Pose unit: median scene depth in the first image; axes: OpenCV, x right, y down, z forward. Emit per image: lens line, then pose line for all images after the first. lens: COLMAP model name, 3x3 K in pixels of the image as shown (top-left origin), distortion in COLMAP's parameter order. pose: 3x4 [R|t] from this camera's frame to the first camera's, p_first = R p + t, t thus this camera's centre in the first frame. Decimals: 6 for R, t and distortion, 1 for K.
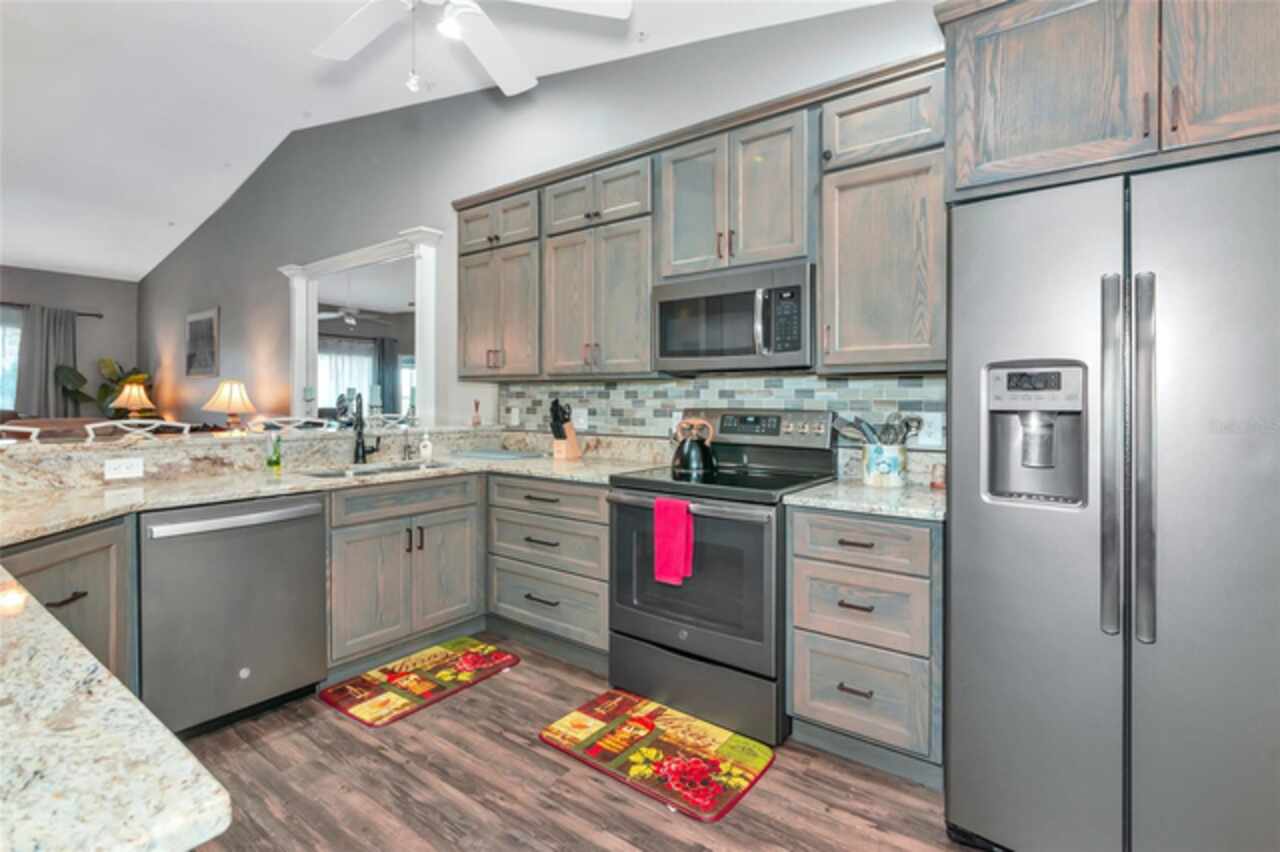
lens RADIAL K [[603.4, 0, 639.5], [0, 603.4, 400.2], [0, 0, 1]] dist [-0.003767, -0.000298]
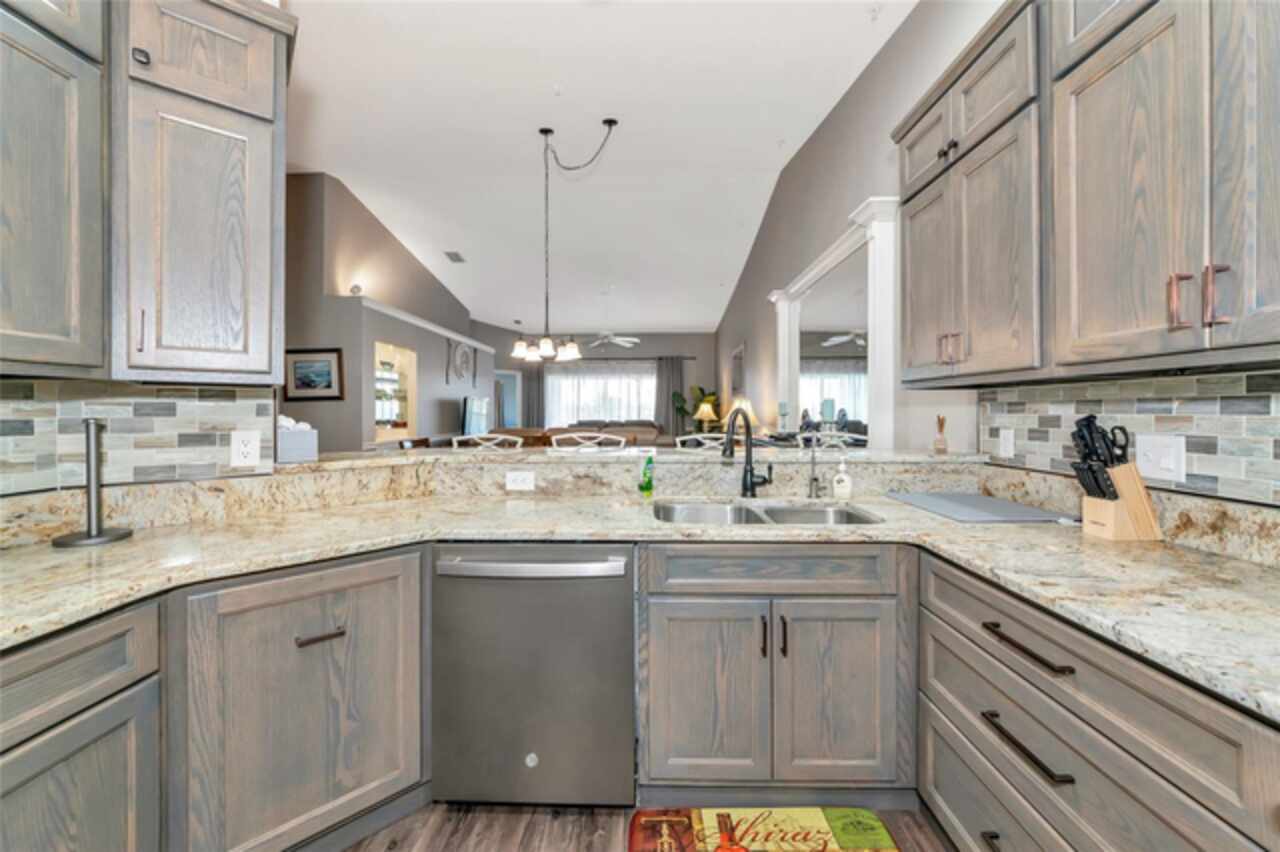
lens RADIAL K [[472.5, 0, 645.0], [0, 472.5, 413.4], [0, 0, 1]] dist [-0.002713, -0.000220]
pose [[0.586774, -0.000695, -0.809750, -0.042615], [0.000366, 1.000000, -0.000593, -0.003299], [0.809751, 0.000052, 0.586774, 0.518332]]
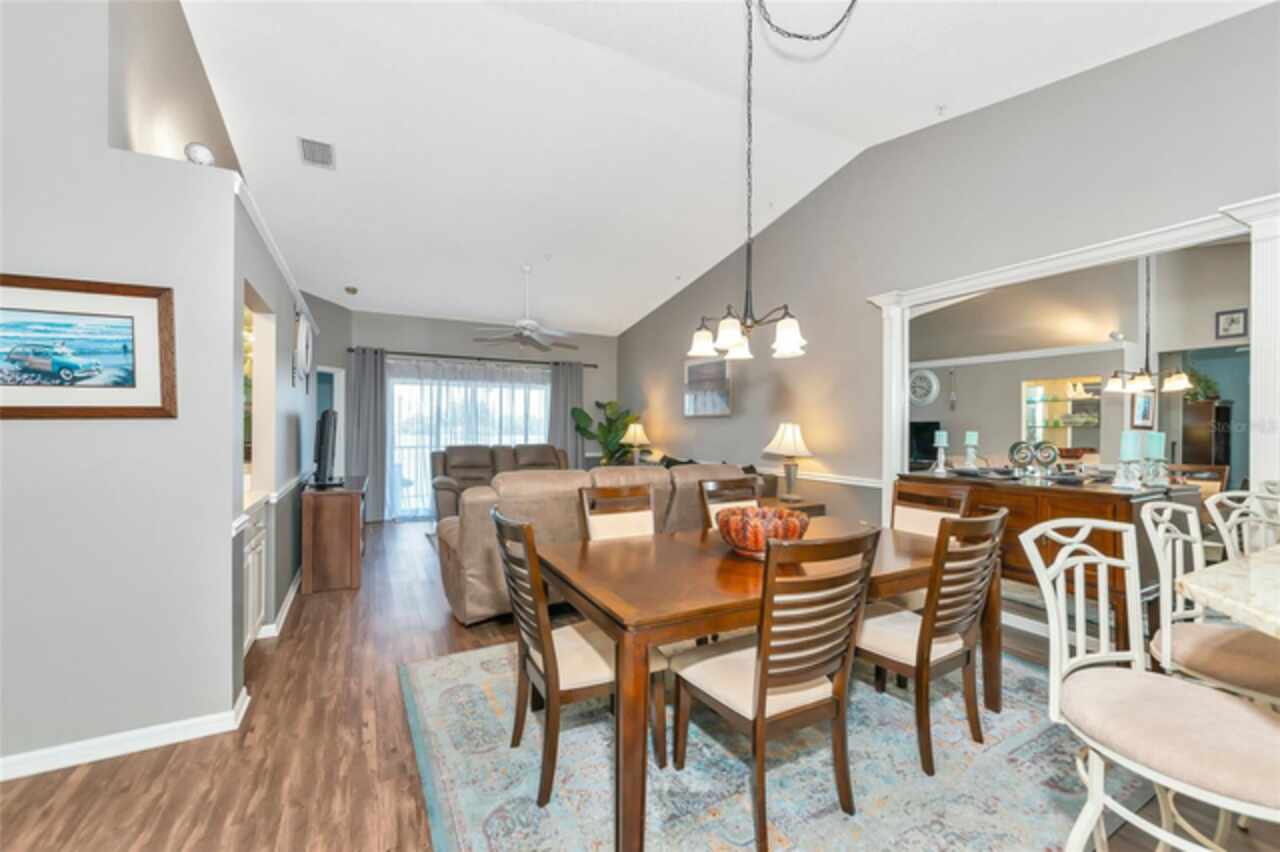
lens RADIAL K [[505.8, 0, 638.2], [0, 505.8, 425.9], [0, 0, 1]] dist [0.000960, 0.000197]
pose [[0.909202, 0.001509, -0.416352, -1.011175], [-0.004619, 0.999968, -0.006462, -0.035170], [0.416329, 0.007798, 0.909180, 0.280071]]
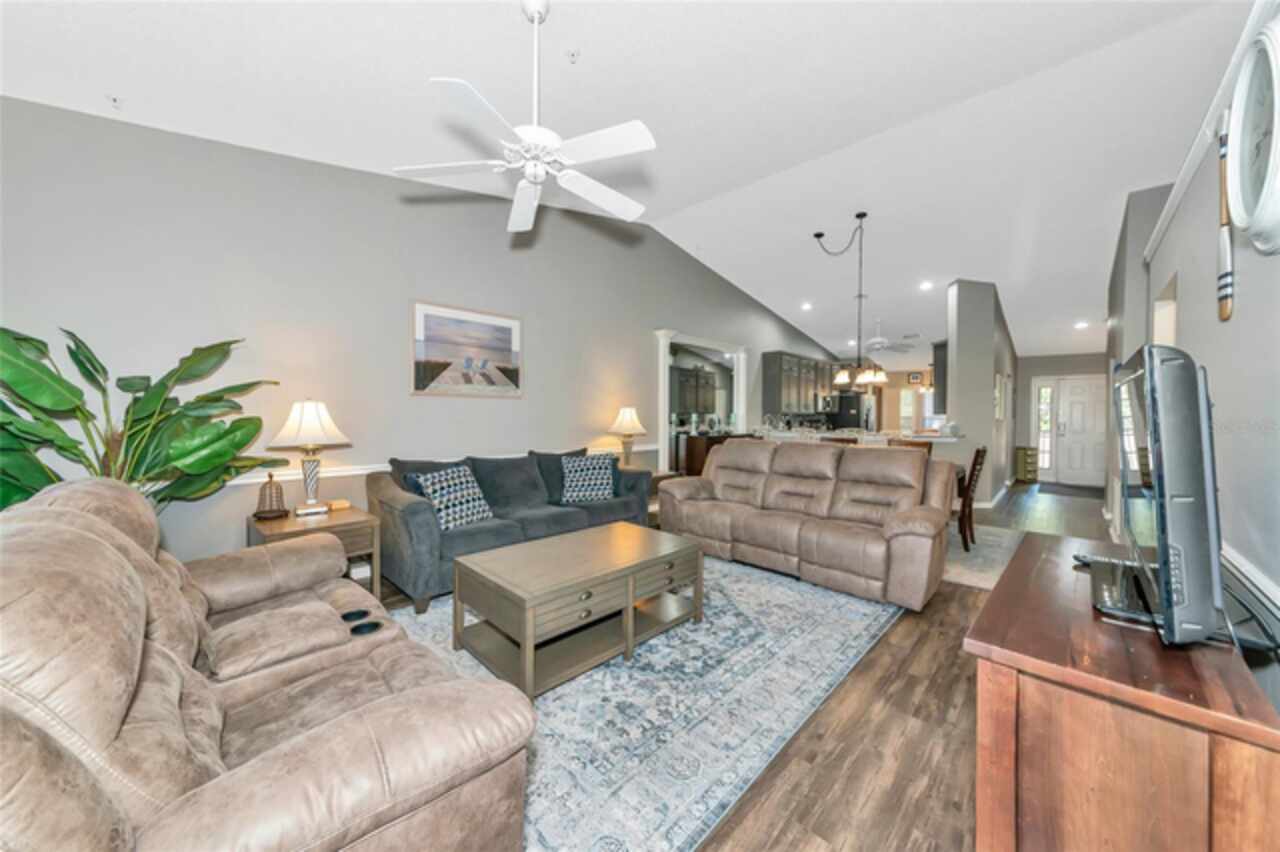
lens RADIAL K [[447.7, 0, 640.0], [0, 447.7, 411.5], [0, 0, 1]] dist [-0.000393, -0.000047]
pose [[0.122118, 0.001017, 0.992515, -2.893164], [-0.004703, 0.999989, -0.000446, -0.041419], [-0.992504, -0.004613, 0.122121, 1.640474]]
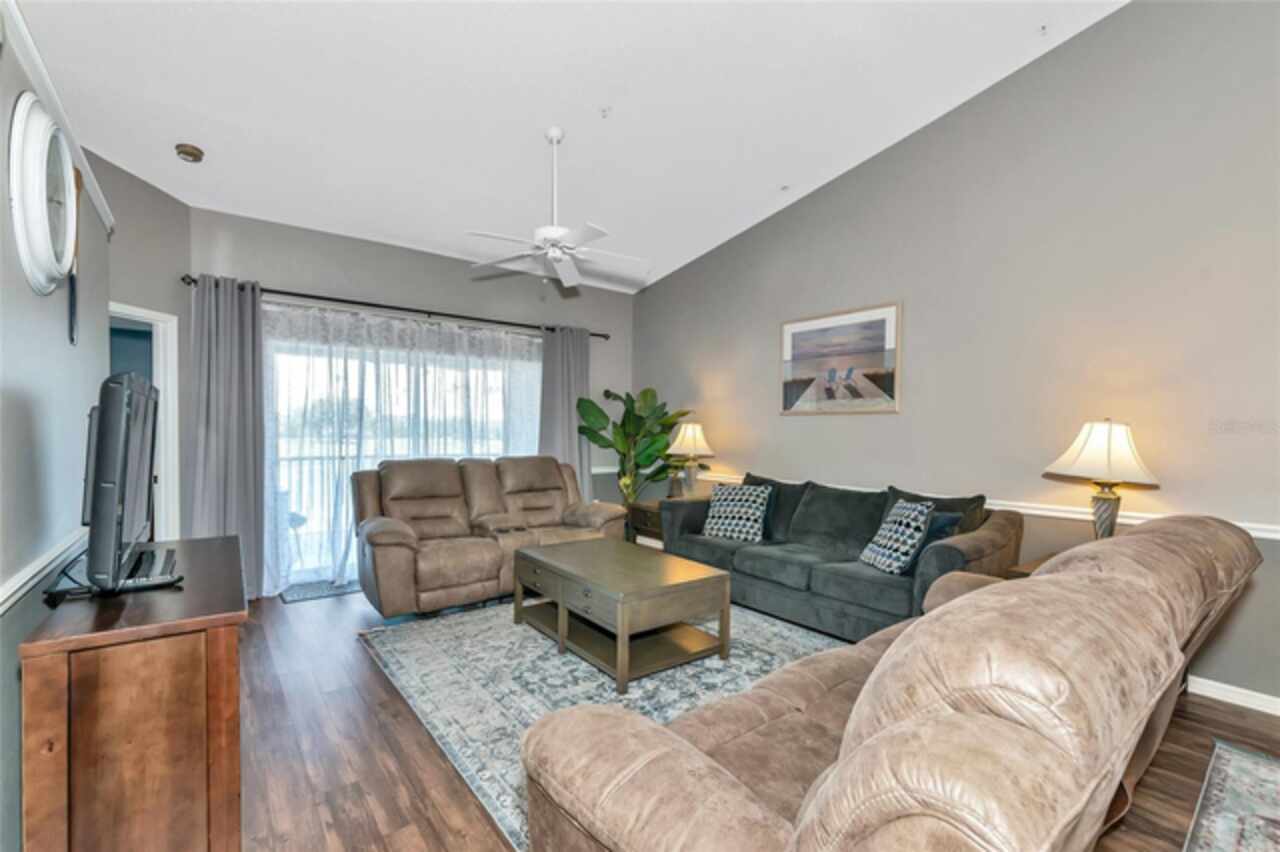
lens RADIAL K [[564.1, 0, 647.9], [0, 564.1, 440.9], [0, 0, 1]] dist [0.000525, 0.000077]
pose [[0.966197, 0.009952, -0.257613, -1.653795], [-0.006167, 0.999861, 0.015498, -0.034155], [0.257732, -0.013385, 0.966124, 0.733792]]
